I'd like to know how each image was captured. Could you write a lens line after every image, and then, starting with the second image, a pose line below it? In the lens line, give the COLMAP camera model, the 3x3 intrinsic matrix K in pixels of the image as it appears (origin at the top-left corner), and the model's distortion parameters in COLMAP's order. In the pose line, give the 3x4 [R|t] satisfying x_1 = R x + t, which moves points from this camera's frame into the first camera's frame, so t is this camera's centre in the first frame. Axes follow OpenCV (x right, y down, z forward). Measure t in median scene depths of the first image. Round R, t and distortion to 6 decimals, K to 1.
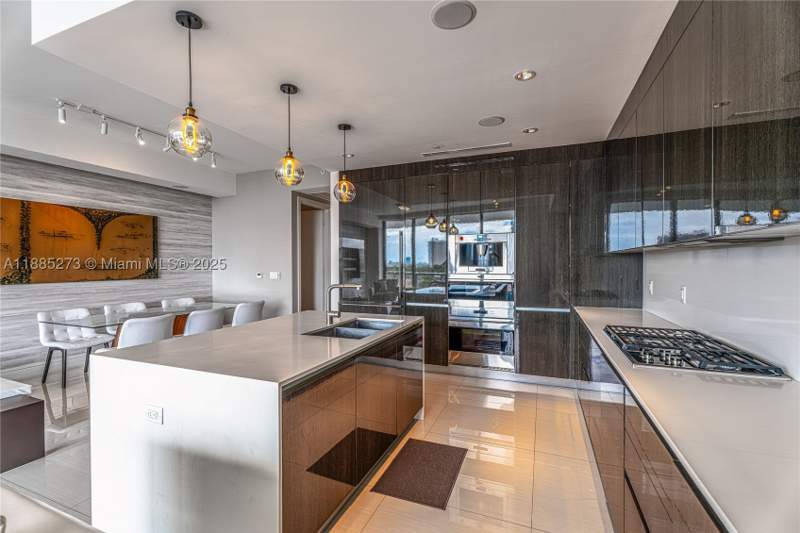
lens RADIAL K [[368.0, 0, 398.2], [0, 368.0, 265.6], [0, 0, 1]] dist [-0.002228, -0.000252]
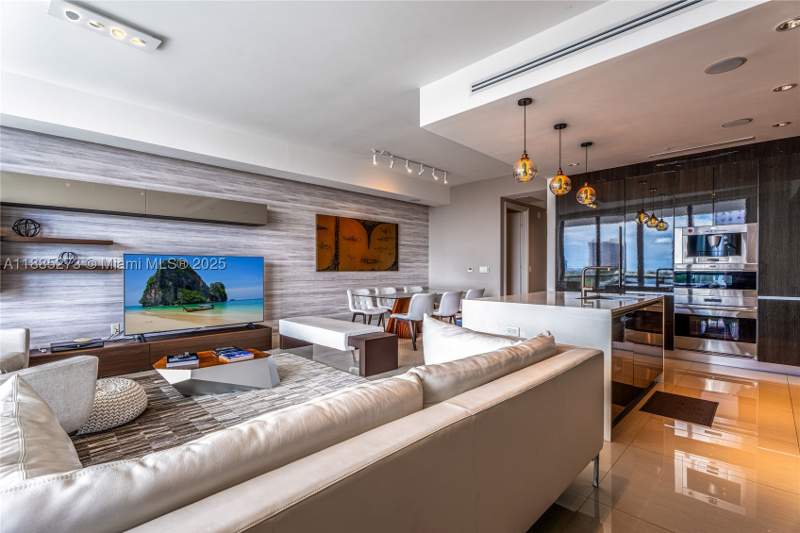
lens RADIAL K [[368.0, 0, 400.8], [0, 368.0, 268.1], [0, 0, 1]] dist [-0.002228, -0.000252]
pose [[0.915400, 0.003682, -0.402528, -0.155842], [-0.003591, 0.999993, 0.000981, 0.034257], [0.402529, 0.000548, 0.915407, -0.288895]]
